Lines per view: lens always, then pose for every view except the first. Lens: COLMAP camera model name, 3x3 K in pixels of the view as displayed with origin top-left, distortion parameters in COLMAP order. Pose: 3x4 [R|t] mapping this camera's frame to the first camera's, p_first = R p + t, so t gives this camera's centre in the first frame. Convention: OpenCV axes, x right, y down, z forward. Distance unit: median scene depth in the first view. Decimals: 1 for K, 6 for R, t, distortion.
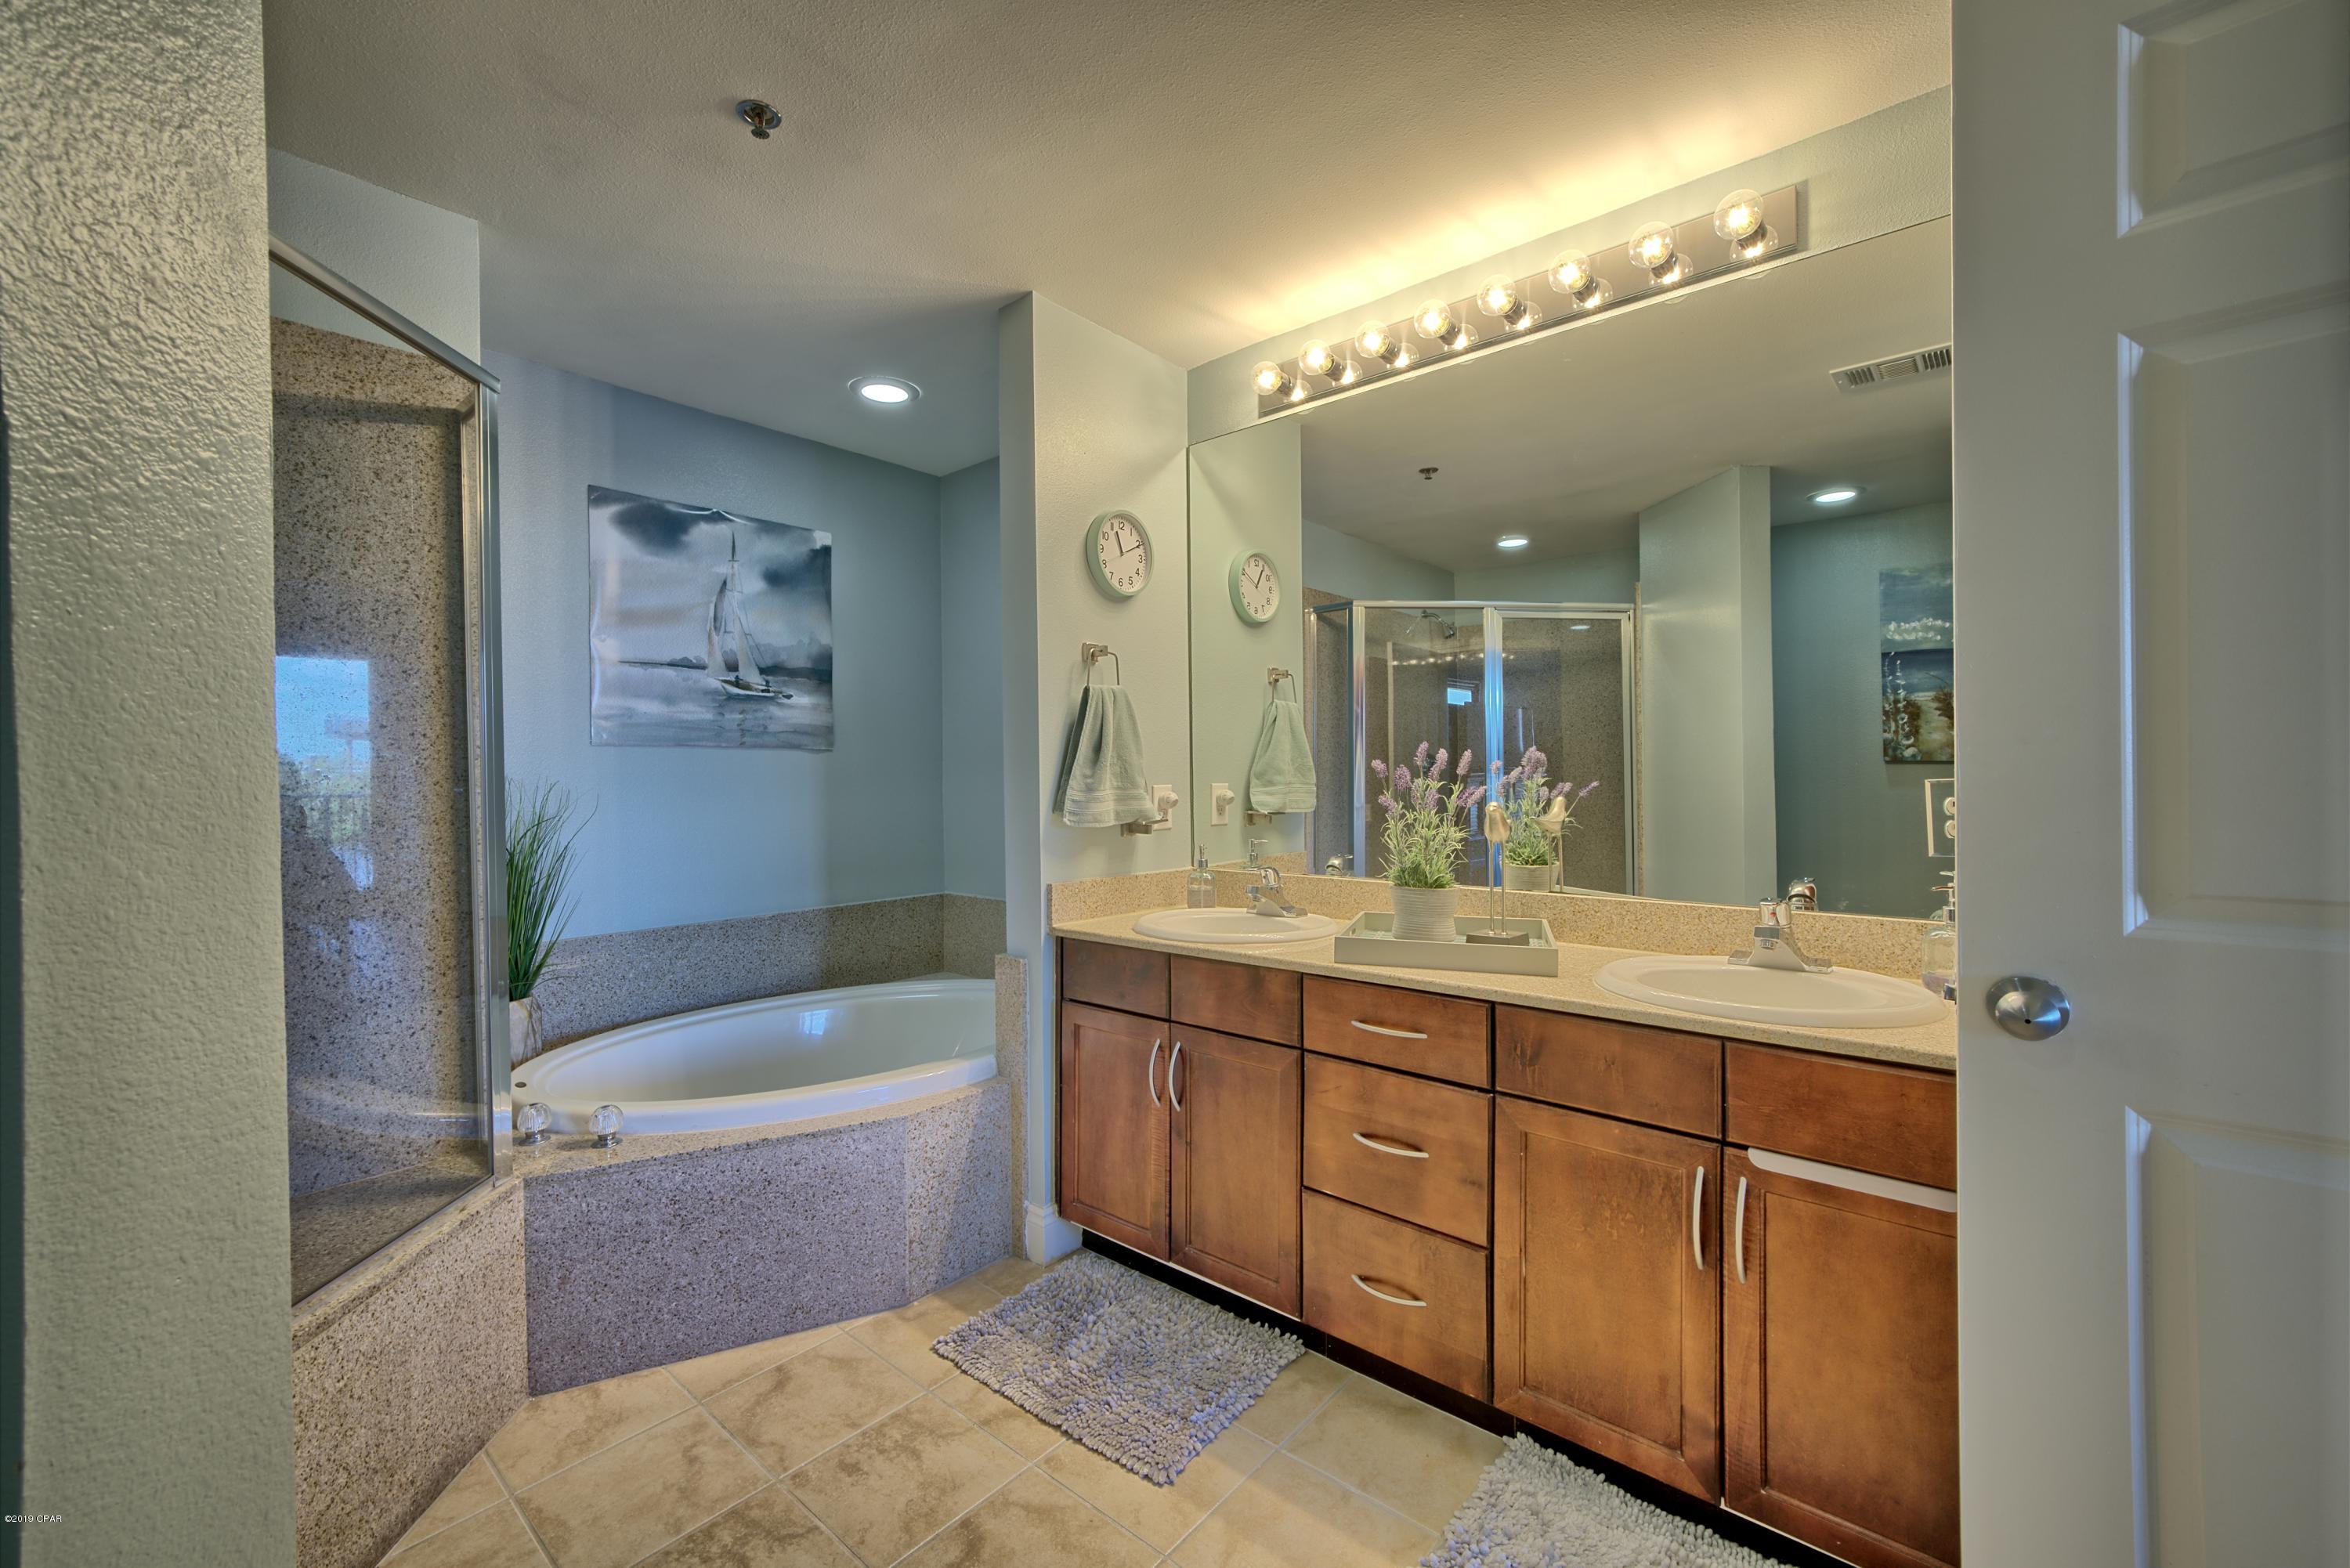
lens RADIAL K [[952.8, 0, 1175.0], [0, 952.8, 784.0], [0, 0, 1]] dist [-0.000573, -0.000026]
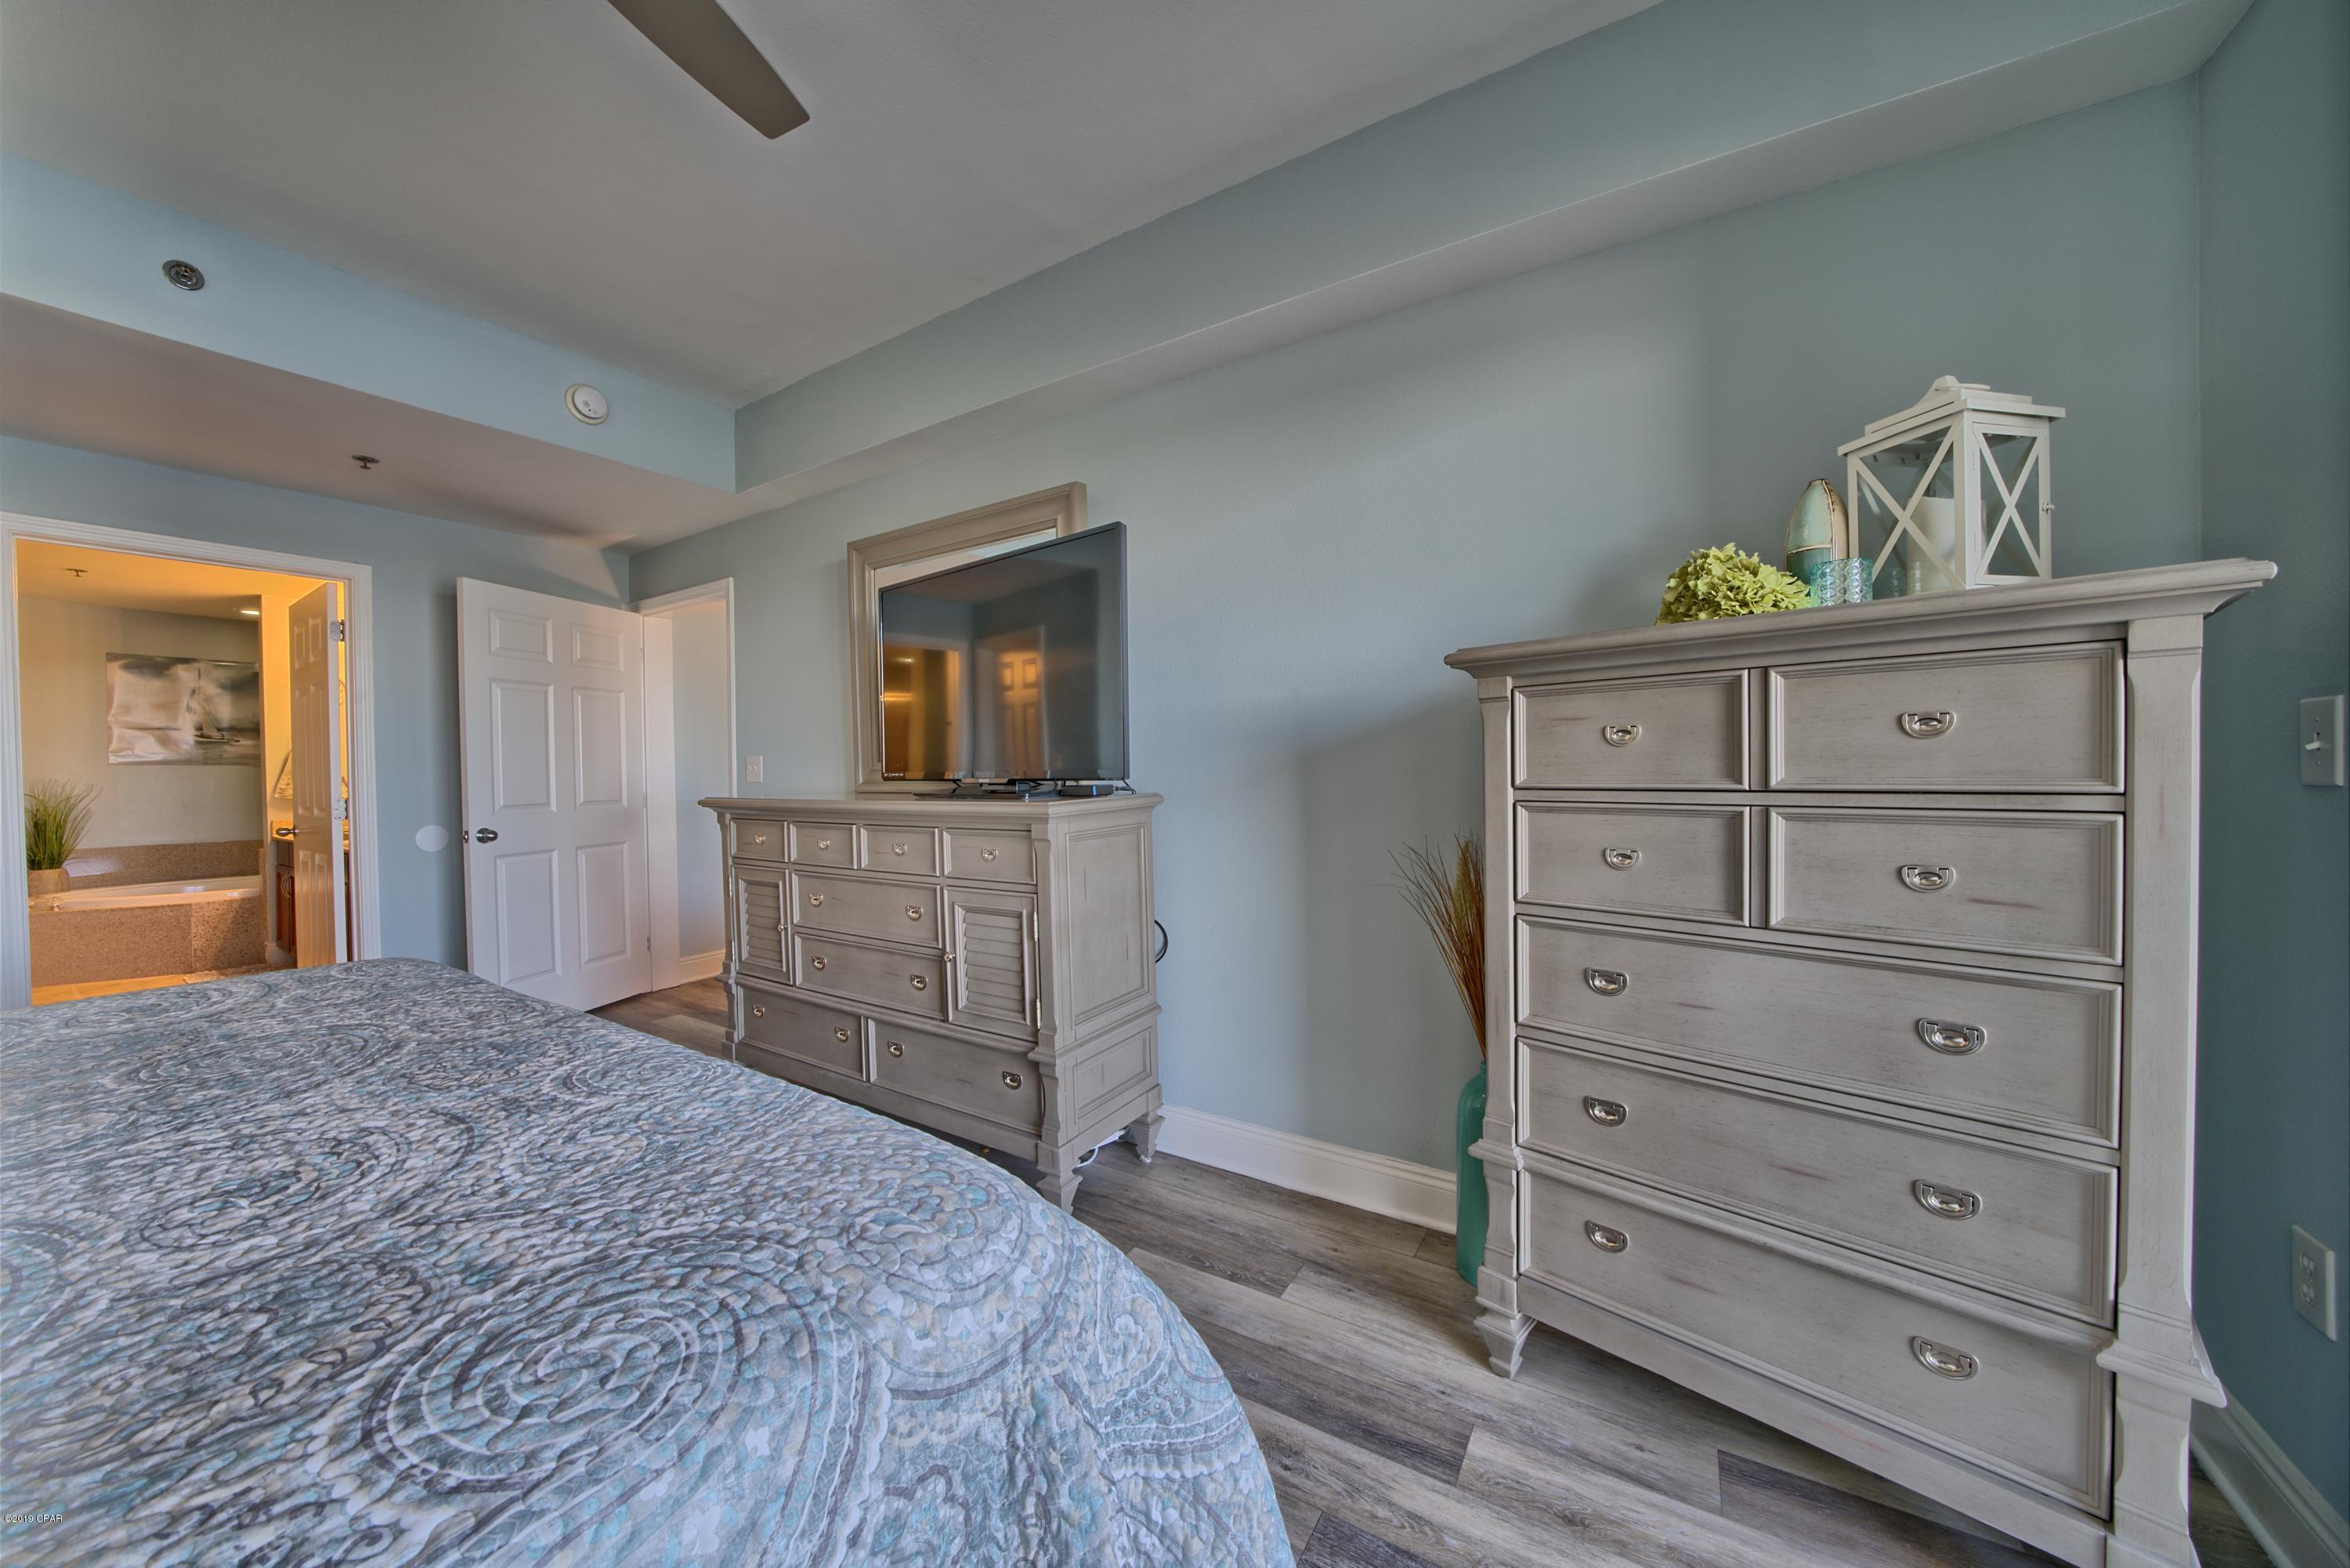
lens RADIAL K [[810.1, 0, 1168.1], [0, 810.1, 782.8], [0, 0, 1]] dist [-0.027011, 0.002753]
pose [[0.986680, 0.002099, 0.162657, 1.423046], [-0.002534, 0.999994, 0.002469, -0.007486], [-0.162651, -0.002848, 0.986680, -1.118665]]
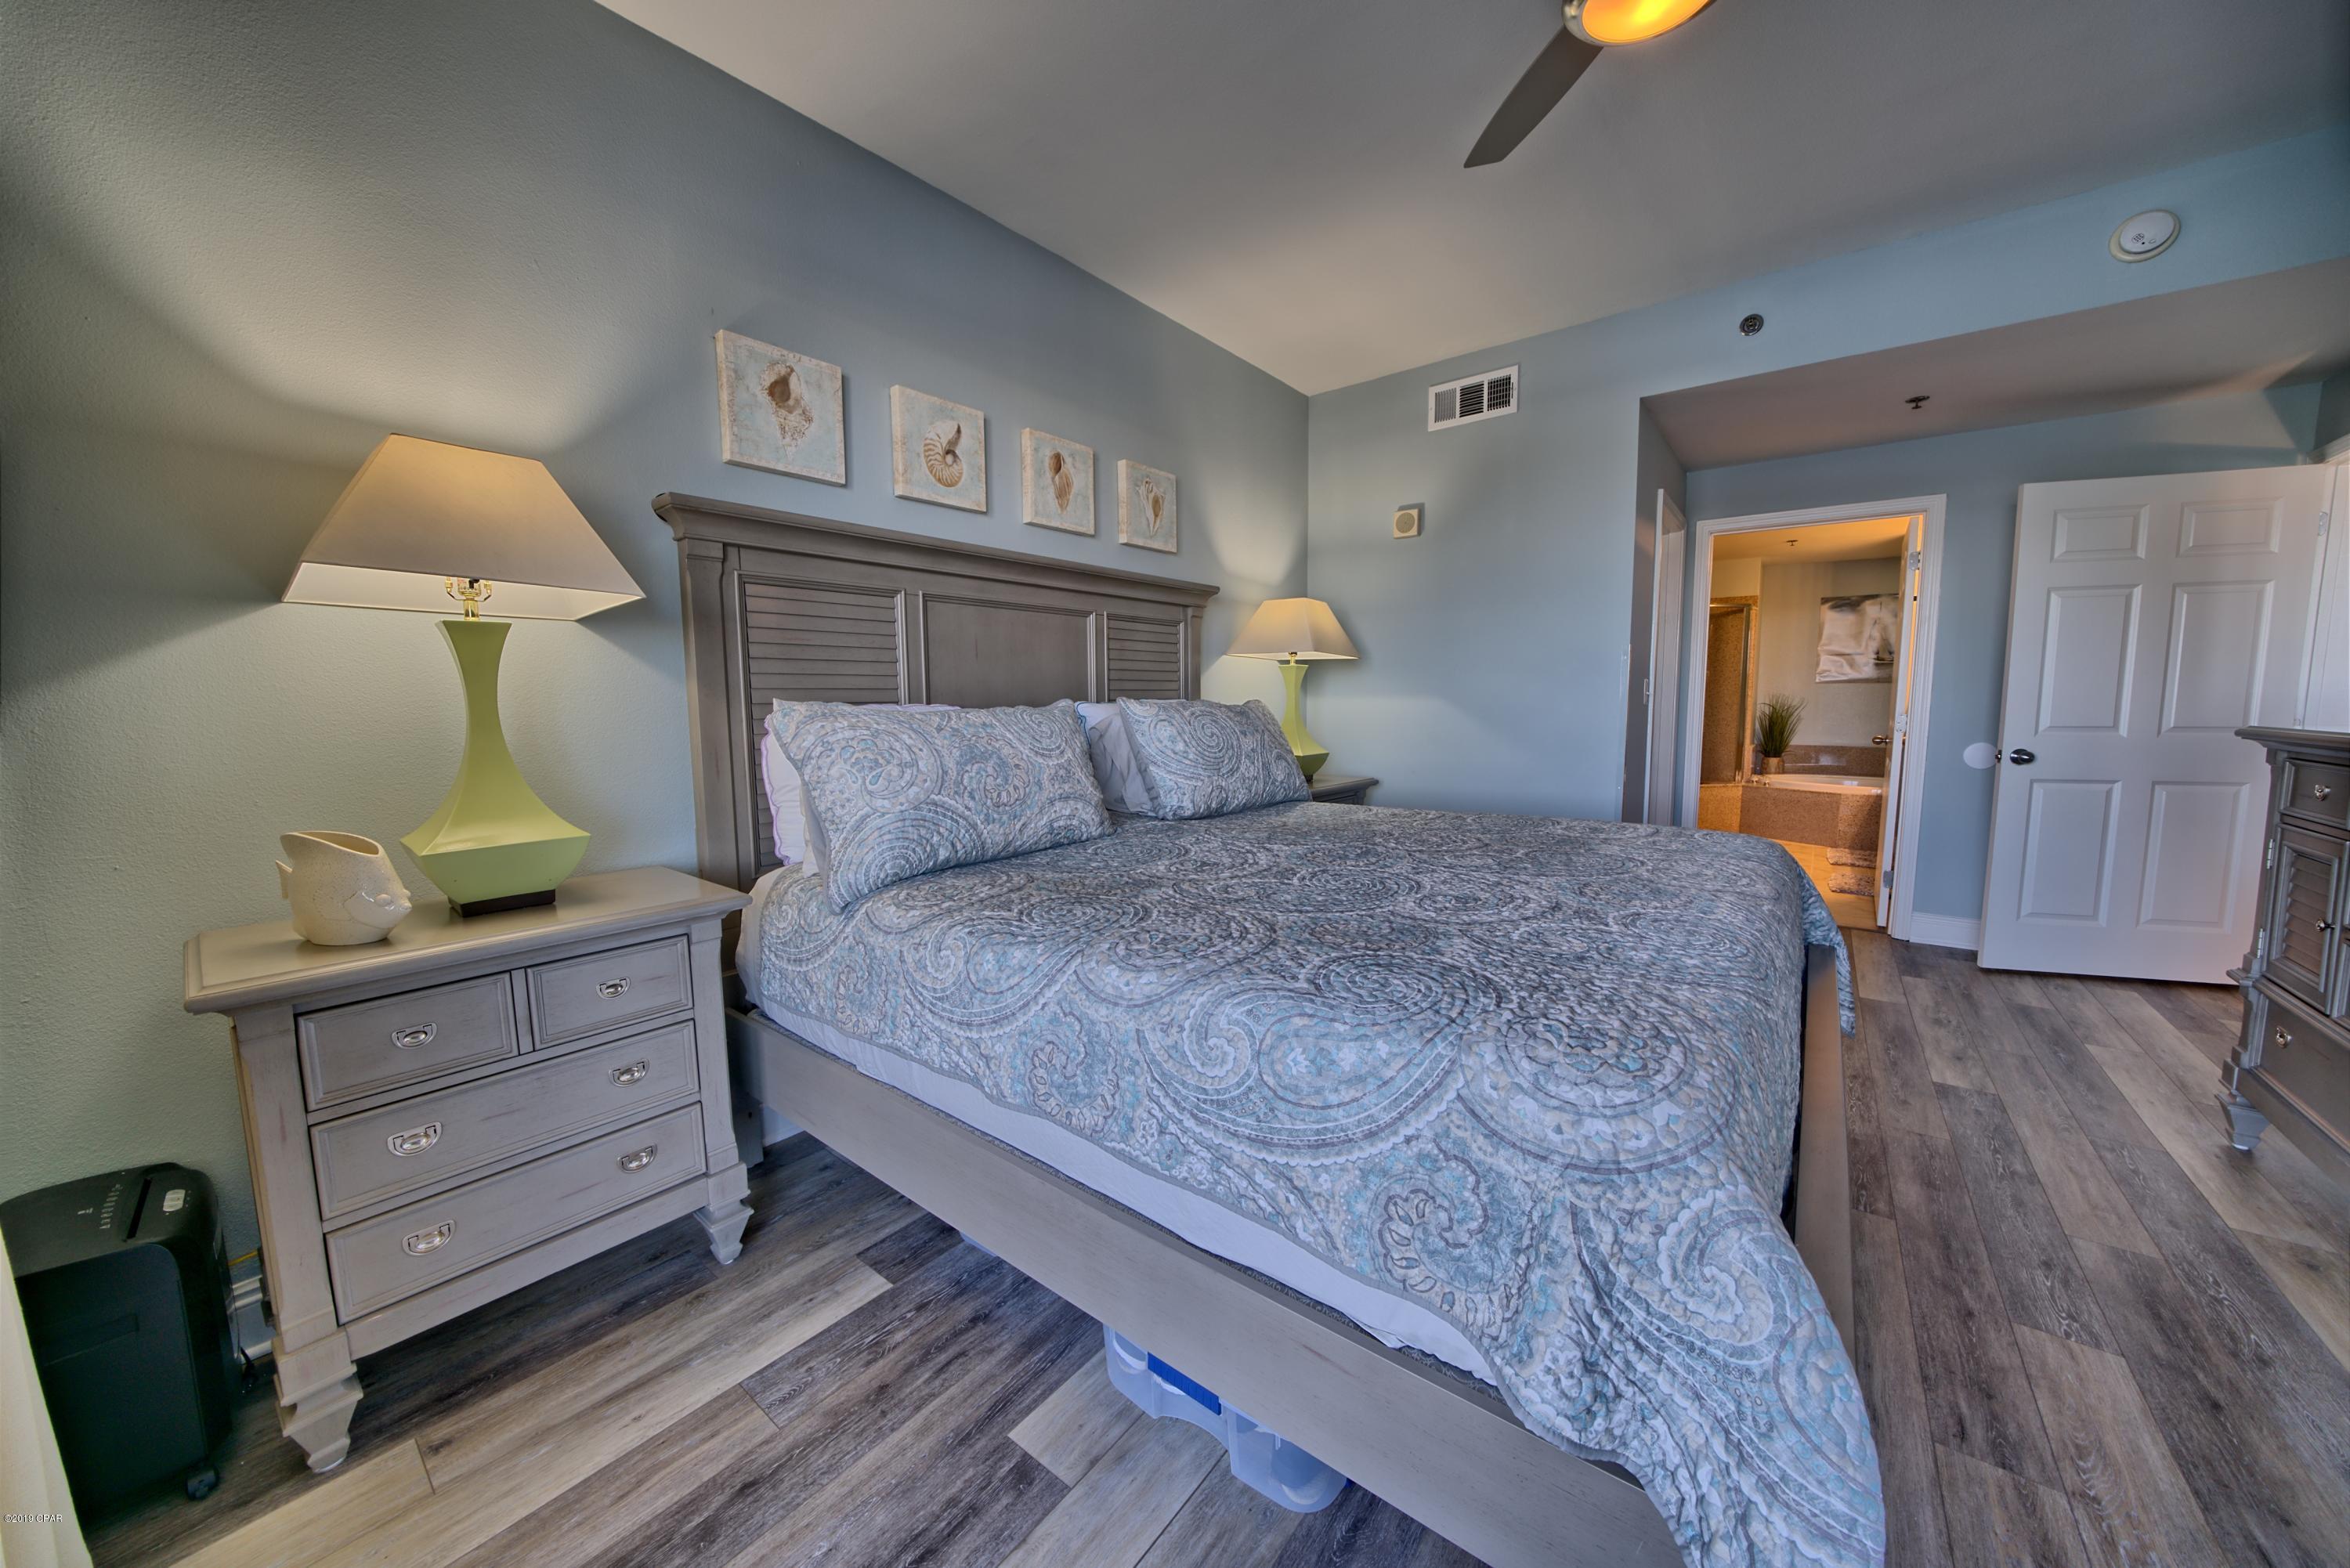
lens RADIAL K [[814.9, 0, 1178.0], [0, 814.9, 781.3], [0, 0, 1]] dist [-0.037266, 0.005565]
pose [[0.056736, 0.115781, -0.991653, 1.643664], [-0.005790, 0.993274, 0.115639, -0.010809], [0.998372, -0.000819, 0.057024, -1.048676]]
